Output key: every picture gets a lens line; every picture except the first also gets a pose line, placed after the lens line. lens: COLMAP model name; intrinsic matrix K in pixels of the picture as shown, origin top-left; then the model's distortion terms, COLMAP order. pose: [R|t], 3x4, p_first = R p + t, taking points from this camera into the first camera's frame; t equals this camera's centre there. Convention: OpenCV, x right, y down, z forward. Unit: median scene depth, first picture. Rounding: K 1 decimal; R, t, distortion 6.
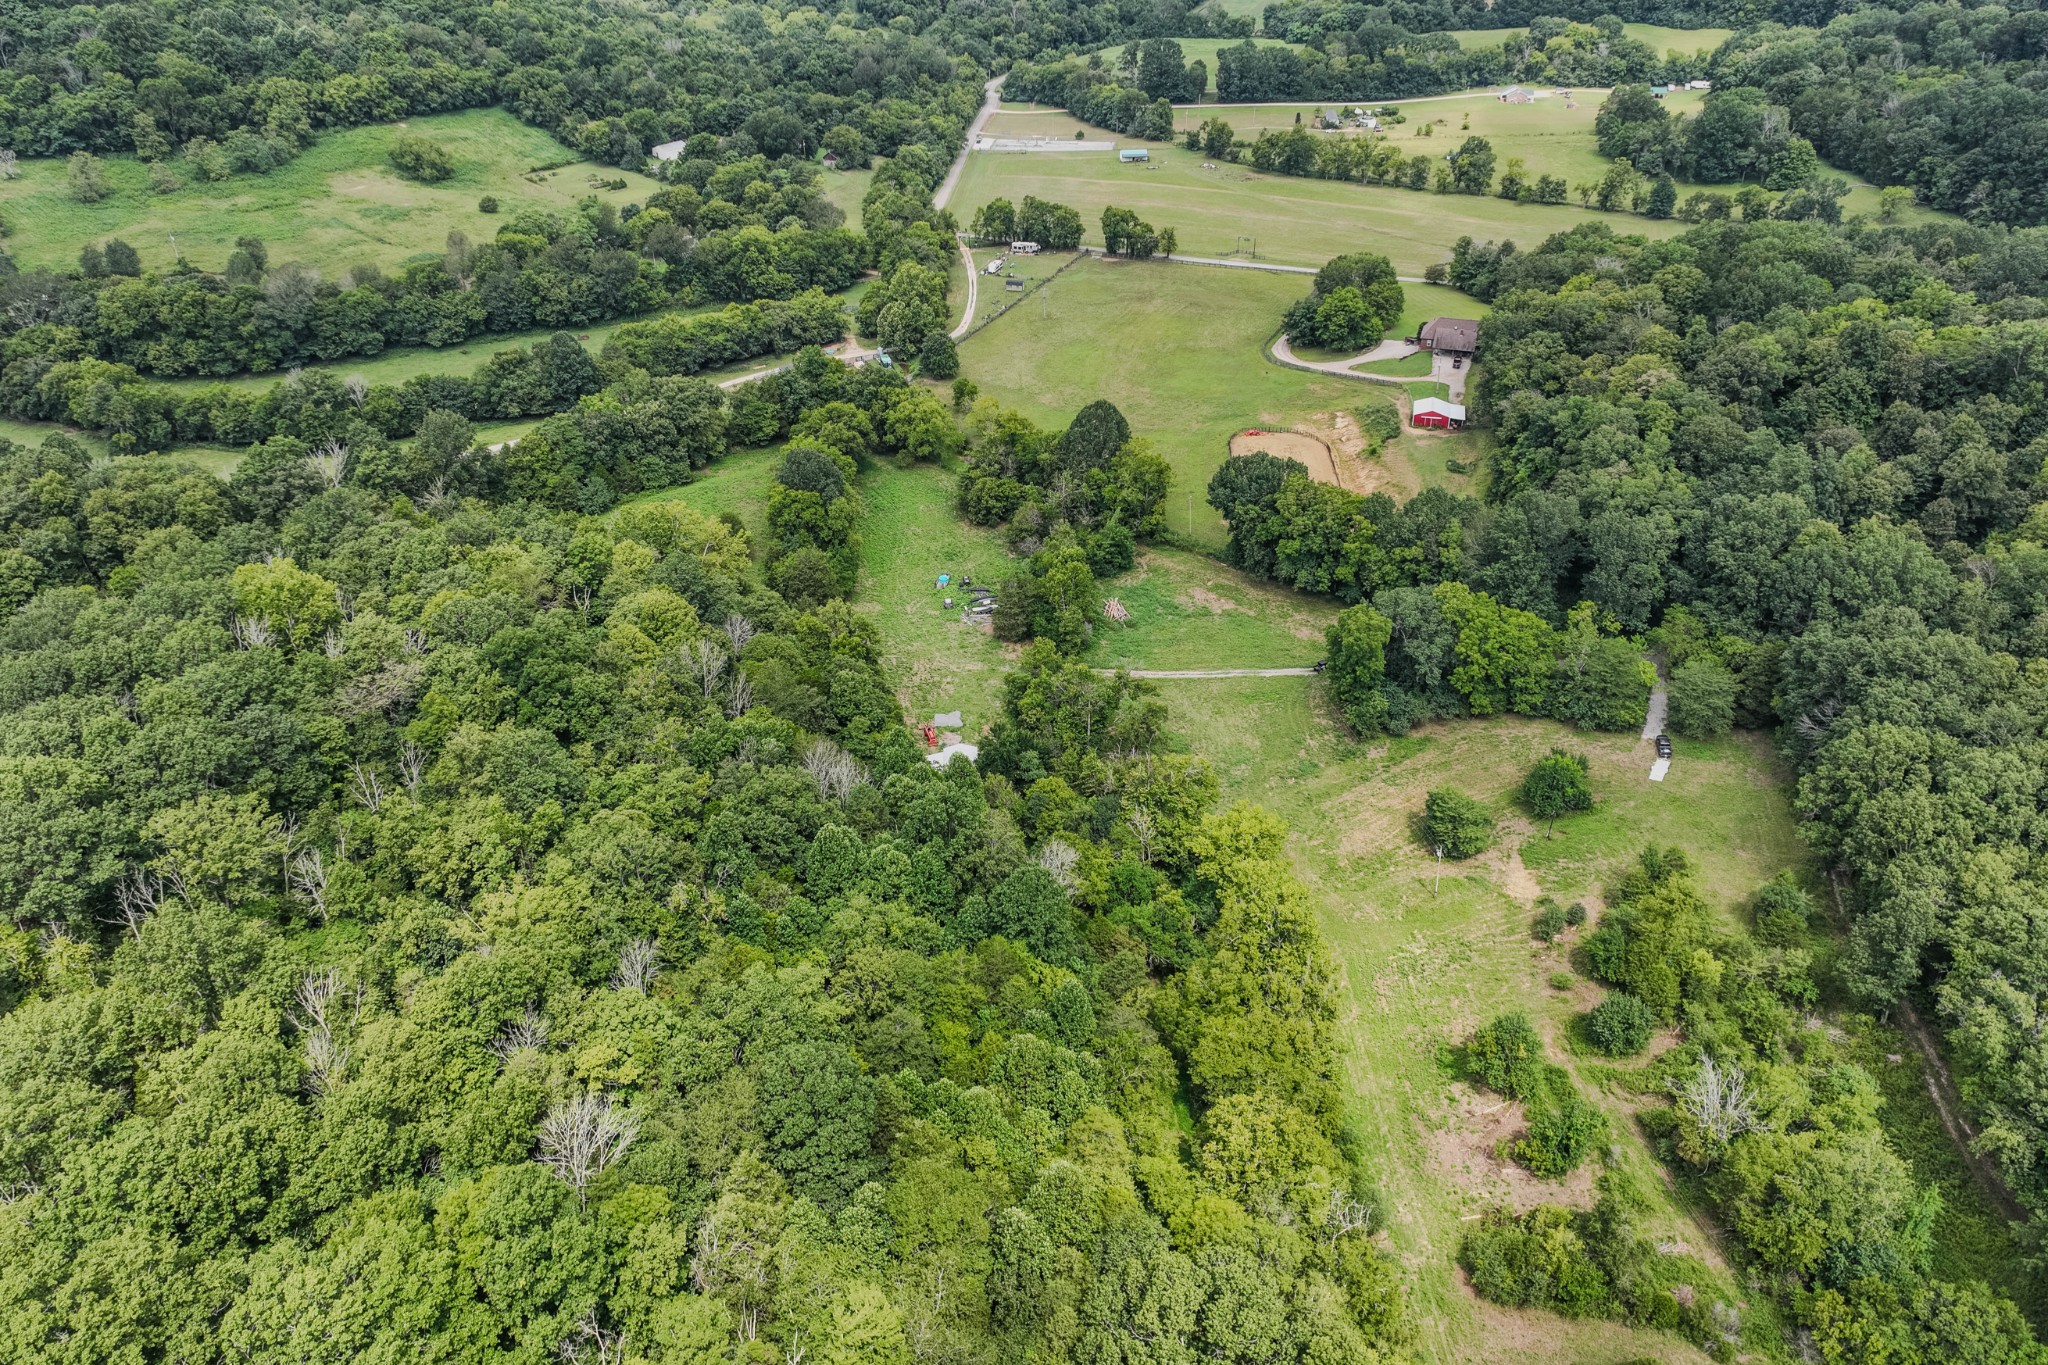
lens RADIAL K [[1450.4, 0, 1024.0], [0, 1450.4, 682.5], [0, 0, 1]] dist [-0.001026, 0.018038]
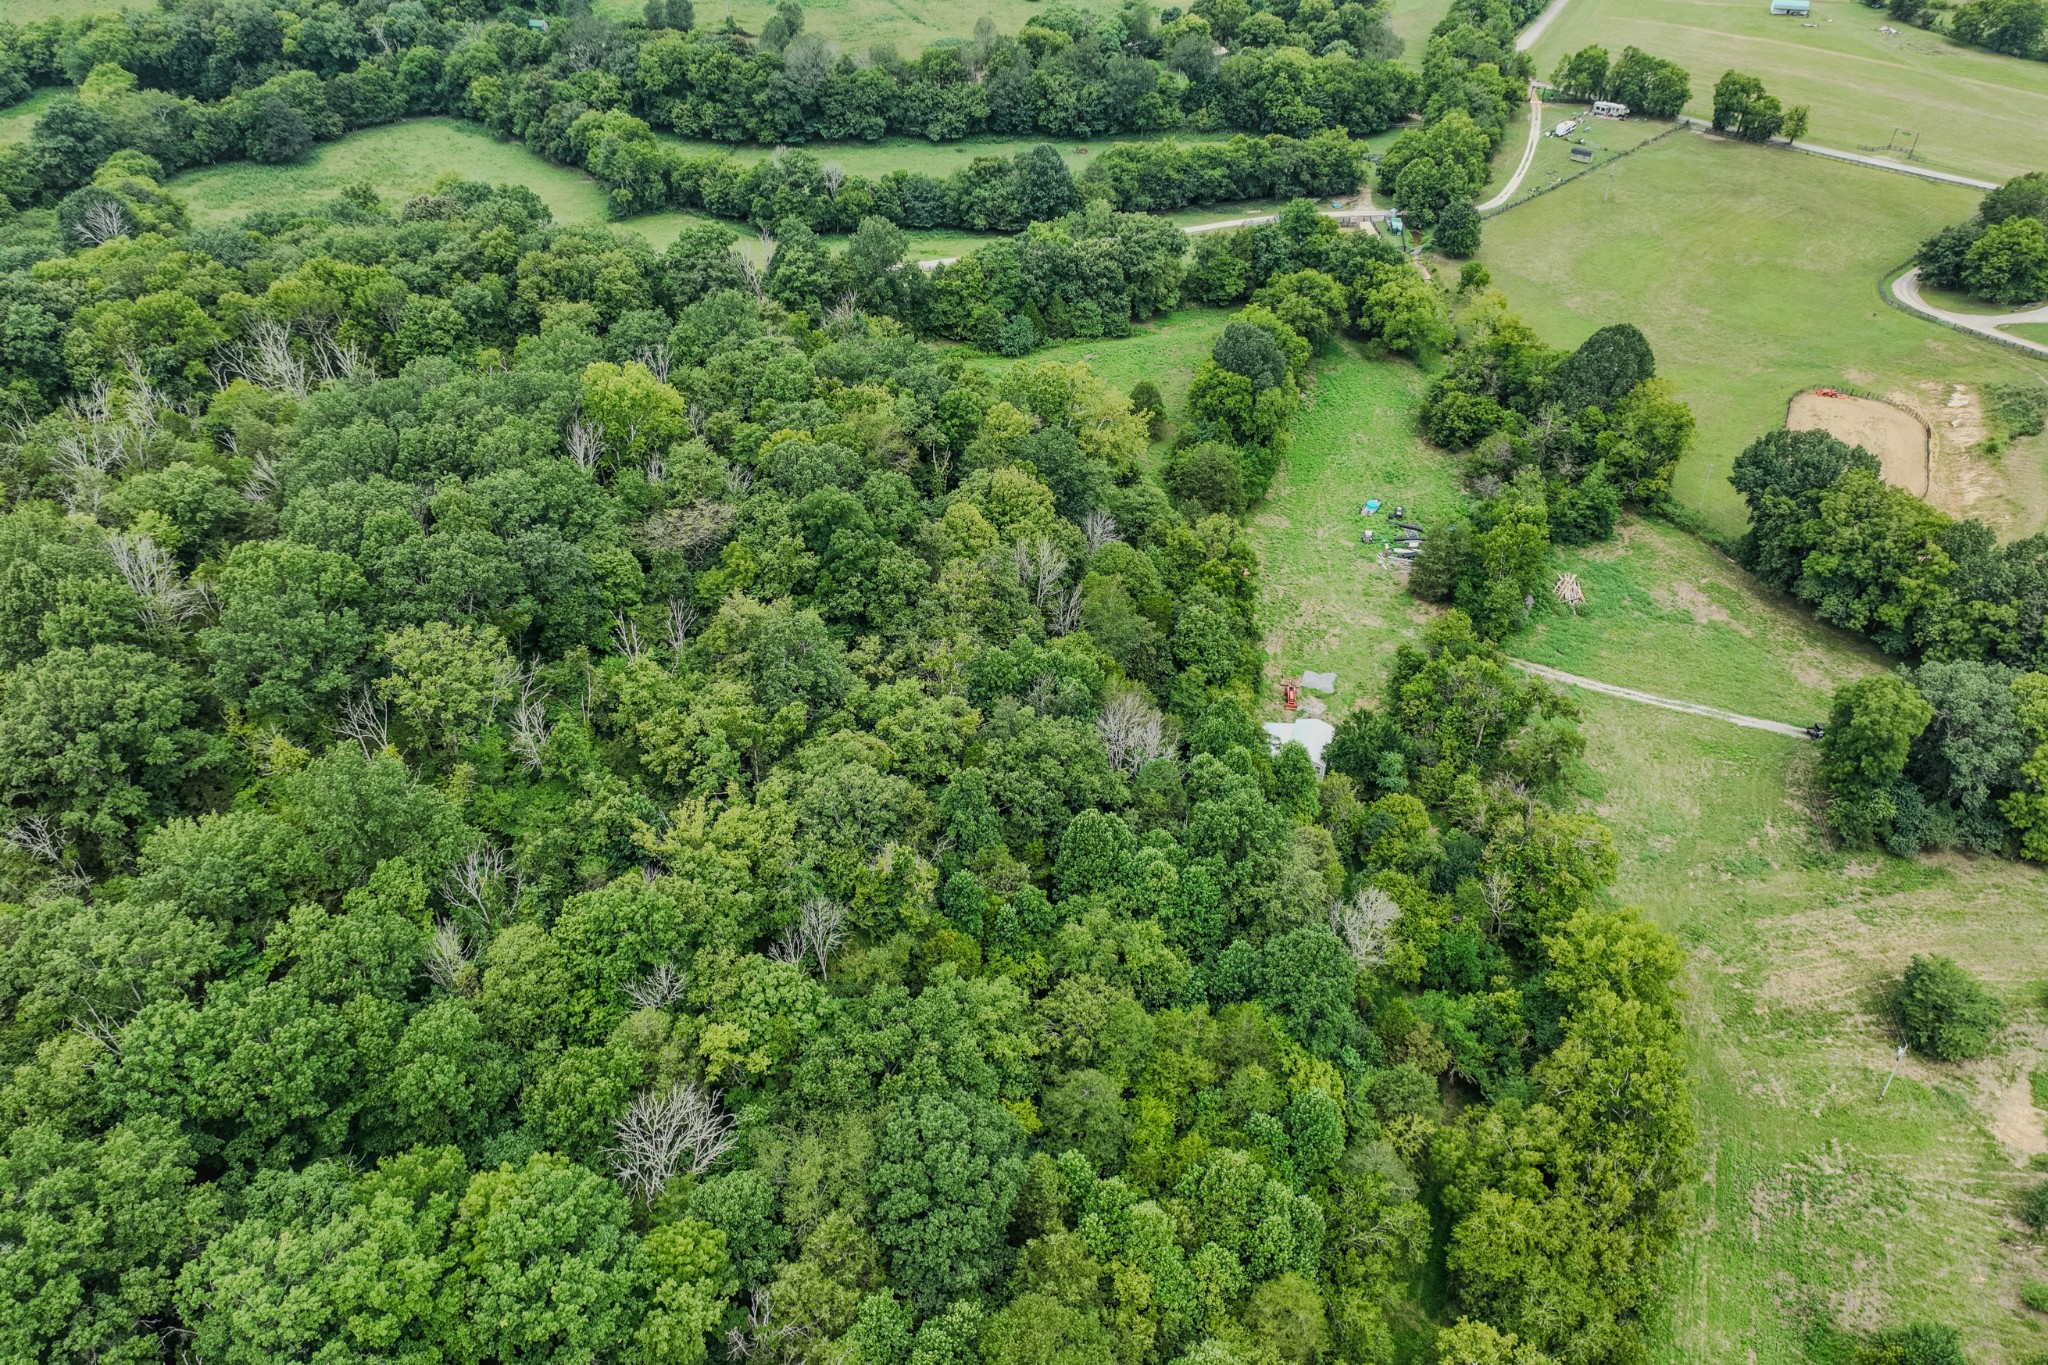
lens RADIAL K [[1450.4, 0, 1024.0], [0, 1450.4, 682.5], [0, 0, 1]] dist [-0.001026, 0.018038]
pose [[0.921898, 0.245166, -0.299996, 0.036325], [-0.209779, 0.966863, 0.145494, -0.050980], [0.325726, -0.071198, 0.942780, 0.122972]]
